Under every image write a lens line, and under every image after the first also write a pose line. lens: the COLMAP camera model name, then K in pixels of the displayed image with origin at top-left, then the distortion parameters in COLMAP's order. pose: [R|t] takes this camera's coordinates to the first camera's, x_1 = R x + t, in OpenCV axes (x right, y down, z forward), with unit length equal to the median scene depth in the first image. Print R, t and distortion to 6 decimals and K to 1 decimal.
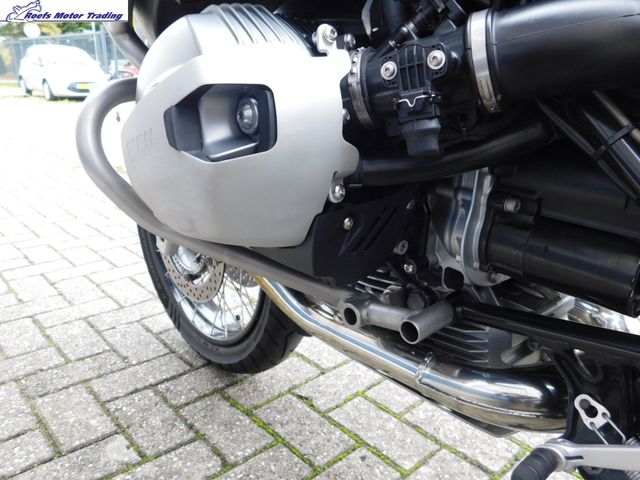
lens RADIAL K [[519.3, 0, 319.2], [0, 519.3, 241.1], [0, 0, 1]] dist [-0.015407, 0.021969]
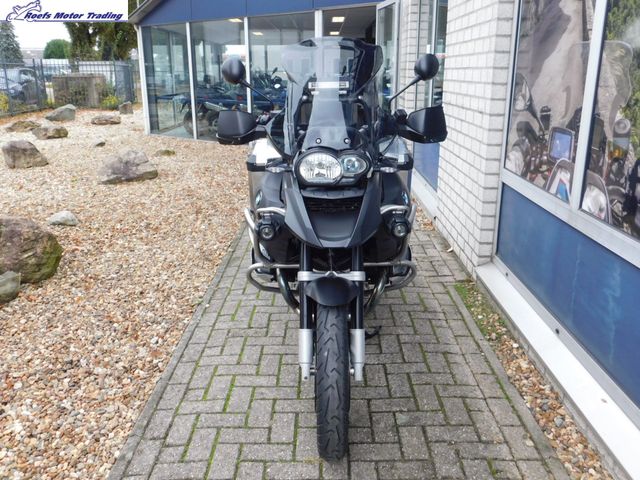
lens RADIAL K [[556.7, 0, 320.5], [0, 556.7, 239.1], [0, 0, 1]] dist [-0.006723, 0.003401]
pose [[-0.741717, -0.194077, 0.642020, -1.444152], [0.209744, 0.842096, 0.496872, -1.498930], [-0.637074, 0.503199, -0.583890, 2.093881]]
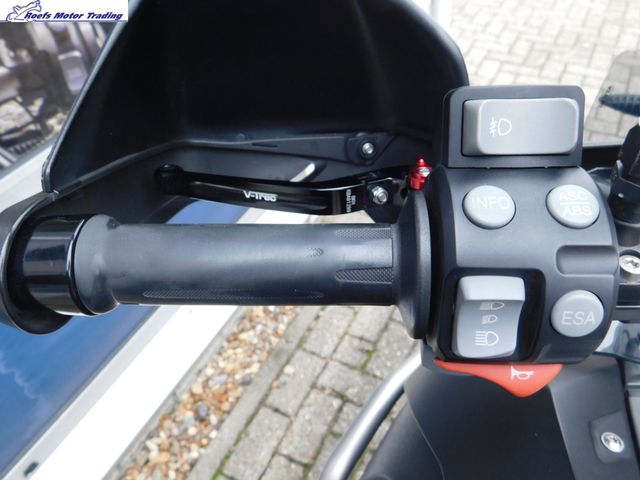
lens RADIAL K [[519.3, 0, 321.7], [0, 519.3, 237.2], [0, 0, 1]] dist [-0.015407, 0.021969]
pose [[0.351988, 0.635756, -0.686964, 0.011992], [-0.242027, 0.770792, 0.589324, -0.791391], [0.904172, -0.041172, 0.425180, 0.169307]]
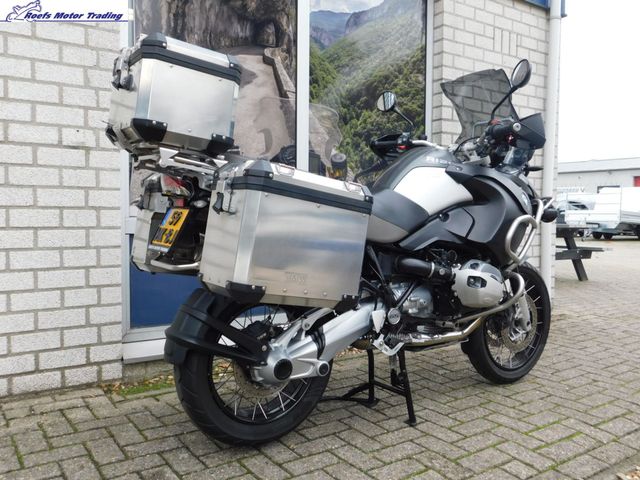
lens RADIAL K [[556.7, 0, 322.4], [0, 556.7, 239.6], [0, 0, 1]] dist [-0.006723, 0.003401]
pose [[-0.116370, 0.045819, -0.992148, 2.654349], [-0.317022, 0.944968, 0.080824, -0.342181], [0.941252, 0.323938, -0.095441, 0.342622]]
